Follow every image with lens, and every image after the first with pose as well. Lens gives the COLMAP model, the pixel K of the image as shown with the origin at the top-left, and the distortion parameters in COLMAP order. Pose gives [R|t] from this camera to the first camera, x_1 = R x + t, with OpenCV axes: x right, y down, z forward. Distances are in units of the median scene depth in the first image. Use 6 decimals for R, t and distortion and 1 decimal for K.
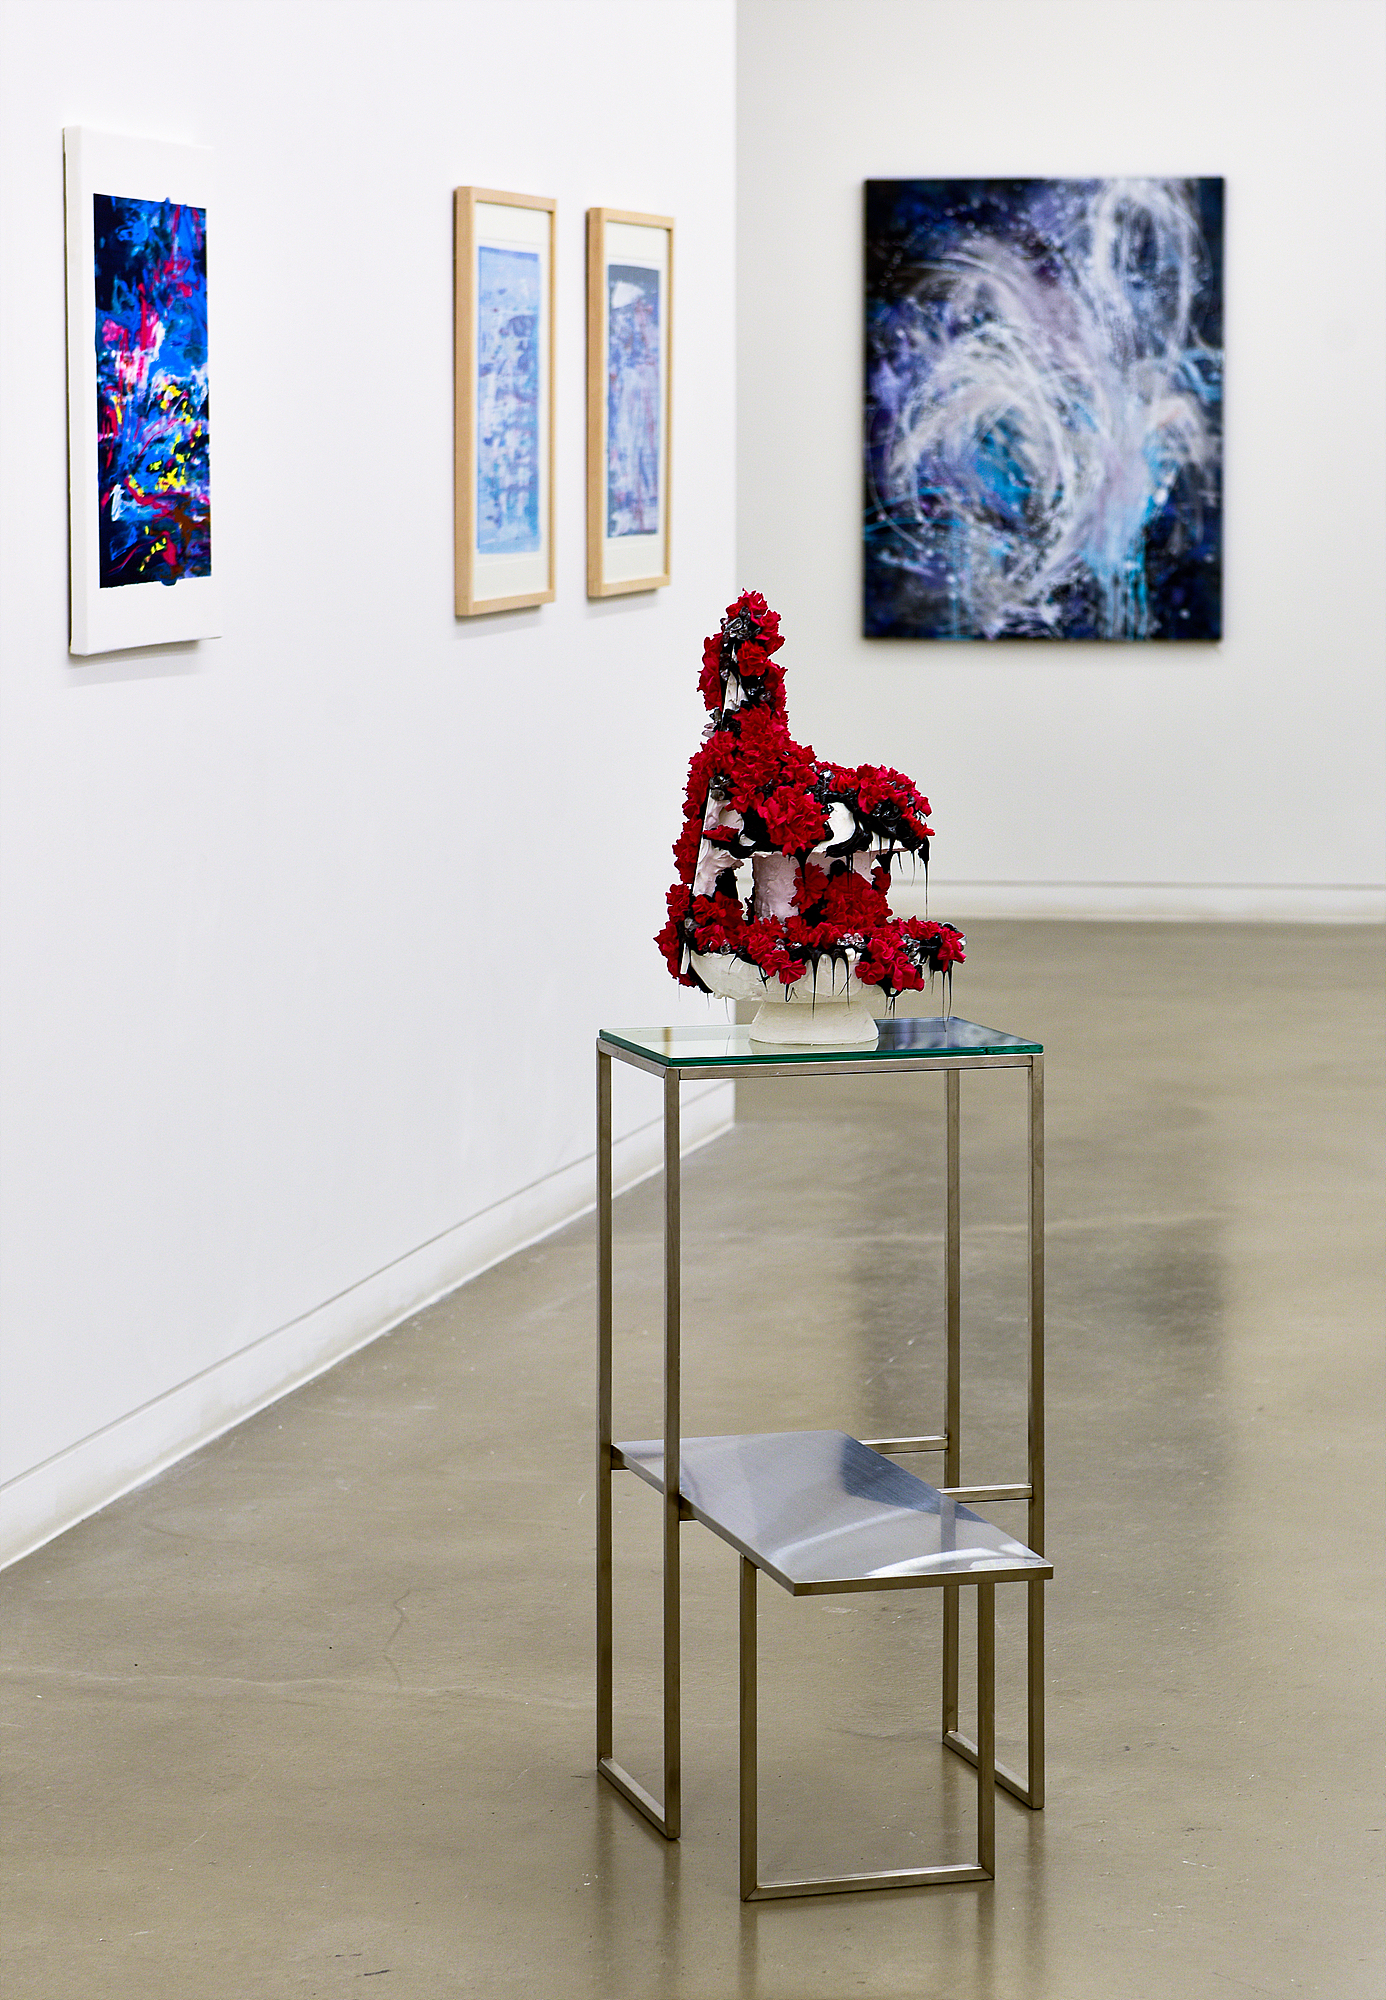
lens RADIAL K [[4762.0, 0, 697.2], [0, 4762.0, 721.1], [0, 0, 1]] dist [0.088321, -0.304304]
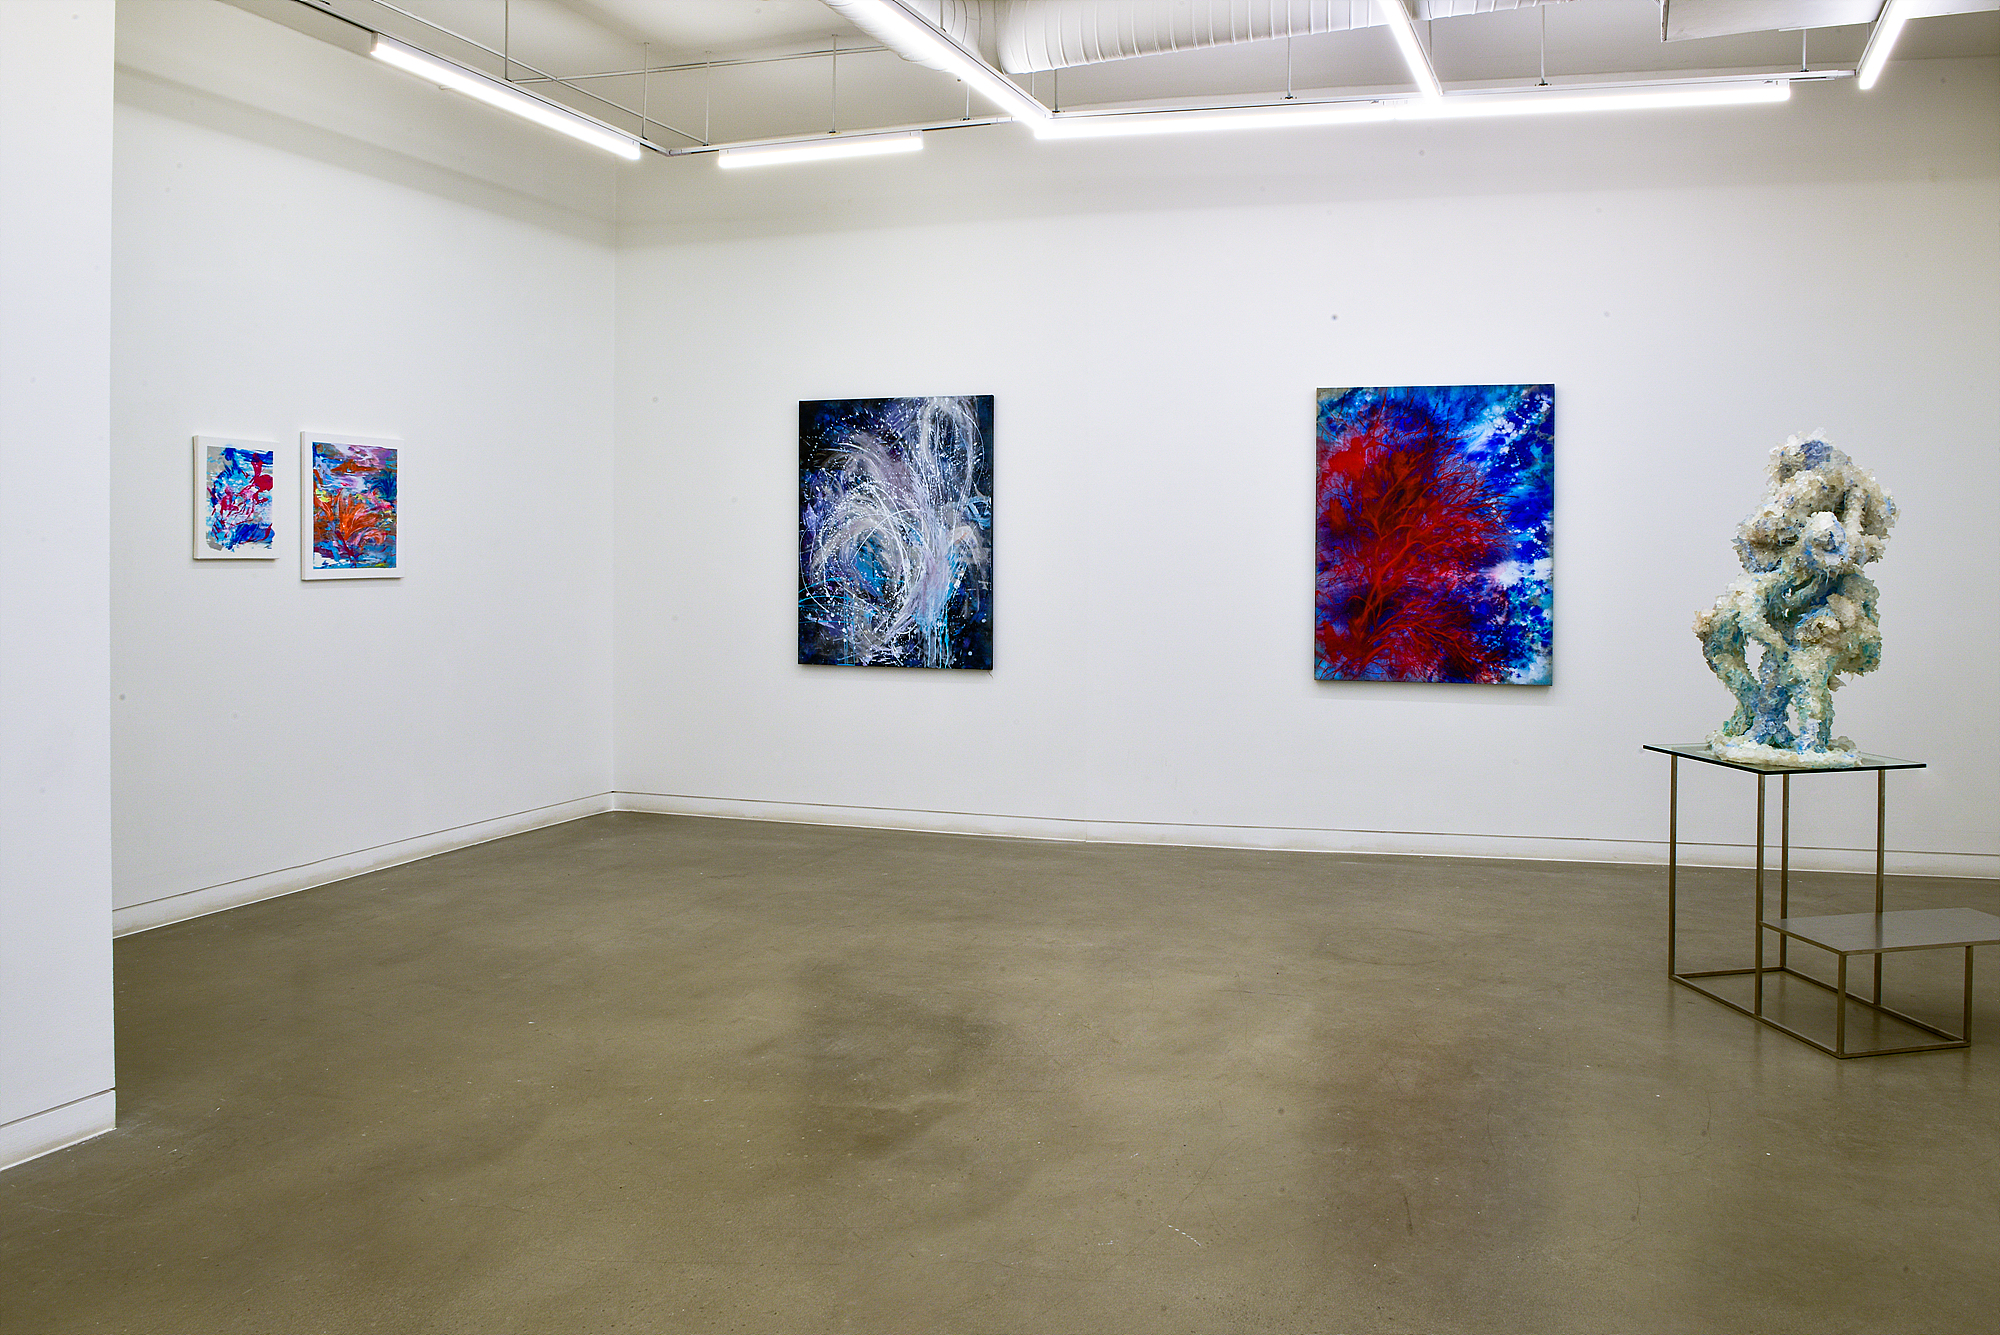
lens RADIAL K [[1434.3, 0, 1030.6], [0, 1434.3, 570.2], [0, 0, 1]] dist [-0.047161, -0.001067]
pose [[0.988540, 0.006888, -0.150800, 0.426369], [-0.014954, 0.998513, -0.052418, -0.054761], [0.150215, 0.054073, 0.987174, 1.070049]]
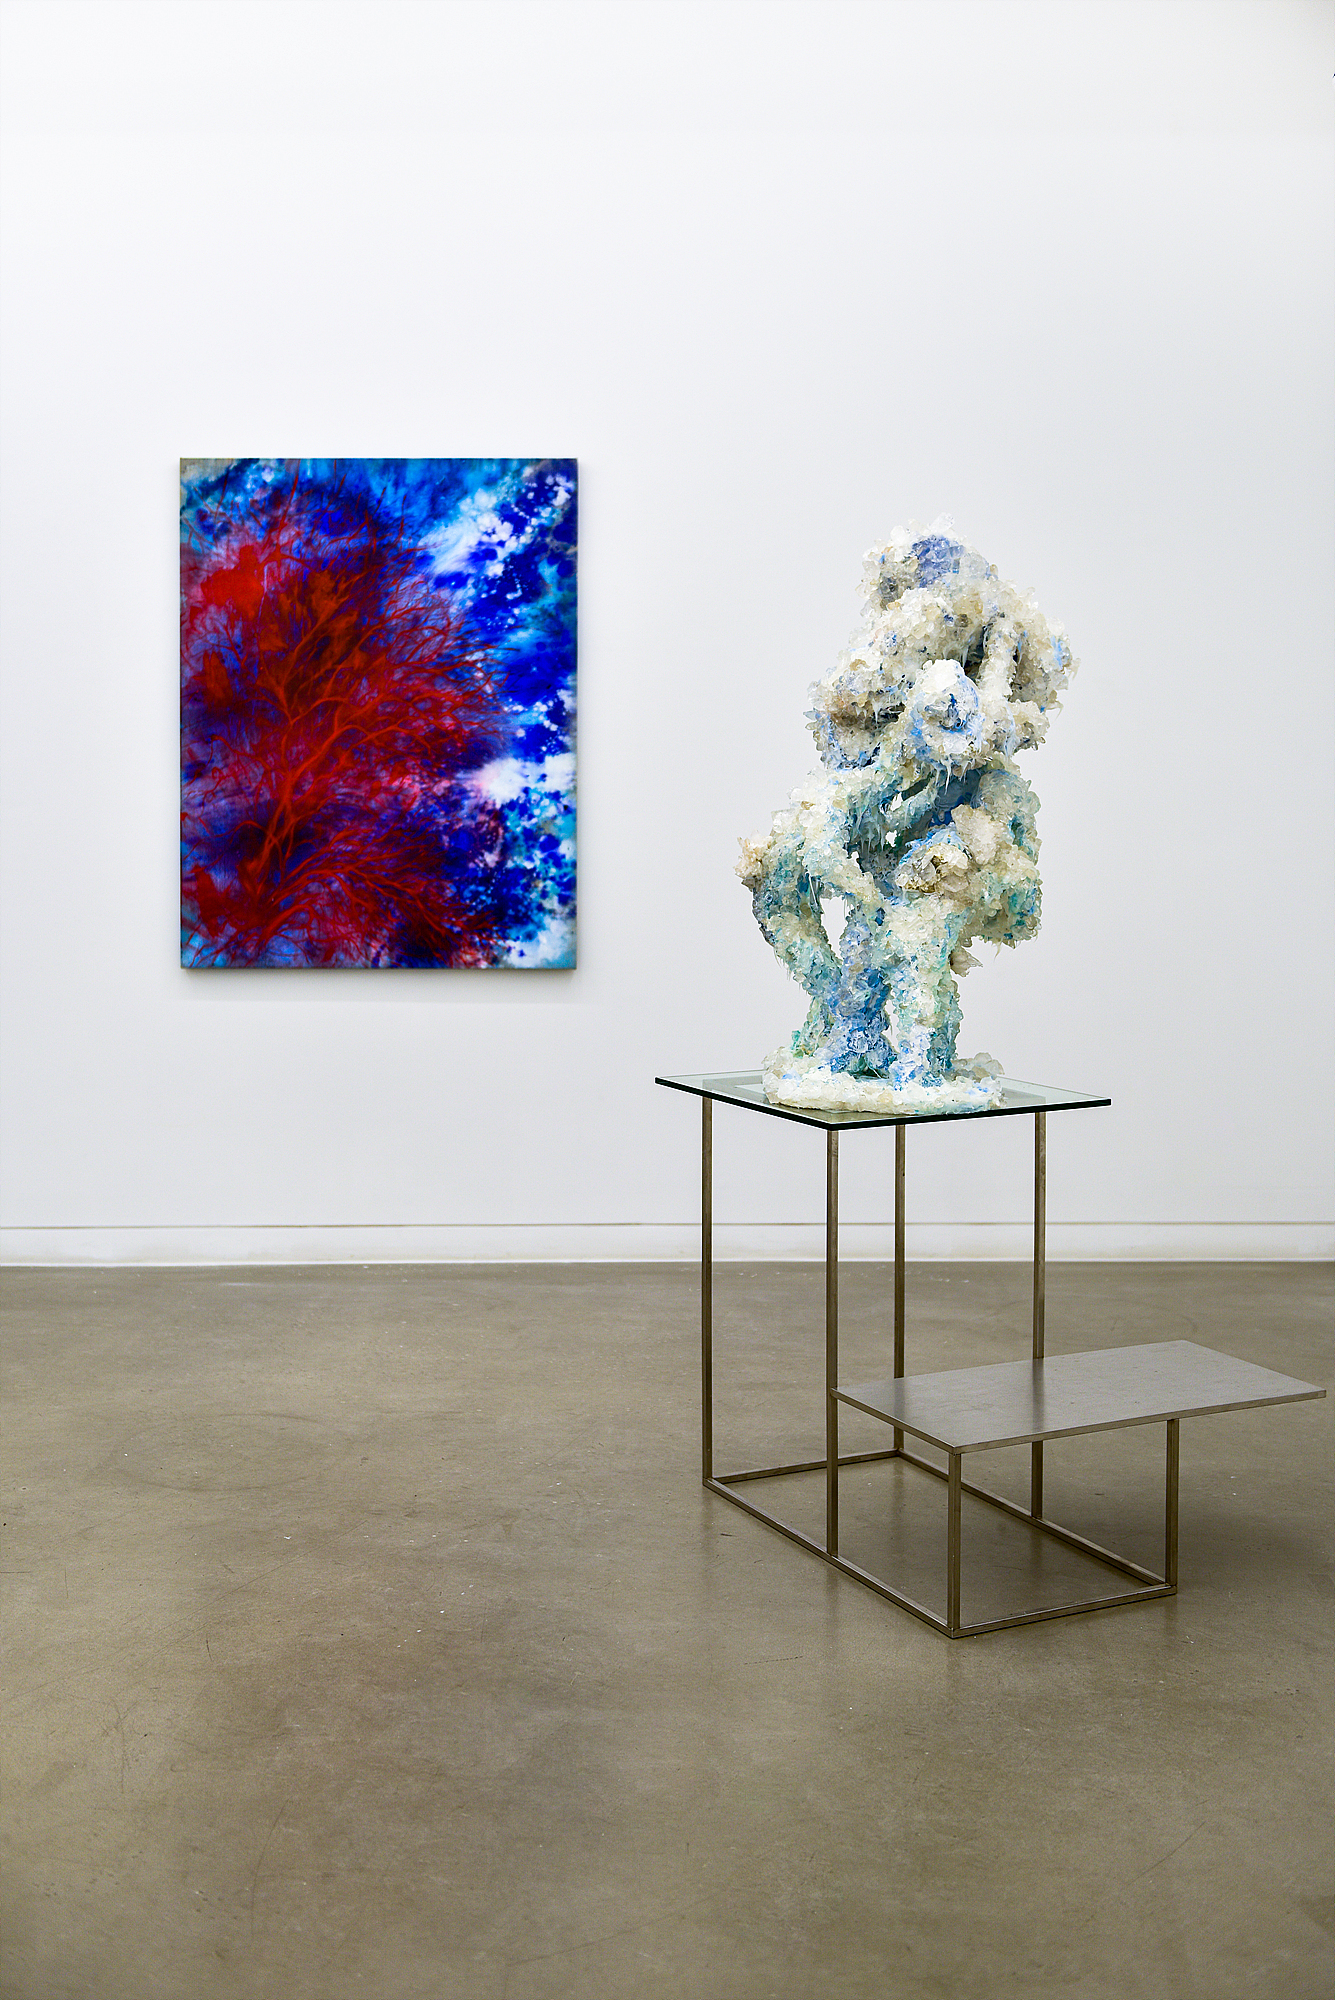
lens RADIAL K [[2169.4, 0, 471.6], [0, 2169.4, 855.0], [0, 0, 1]] dist [-0.021615, -0.021354]
pose [[0.997360, -0.001592, 0.072593, 0.527094], [0.003432, 0.999676, -0.025231, -0.056548], [-0.072530, 0.025414, 0.997042, 1.215400]]
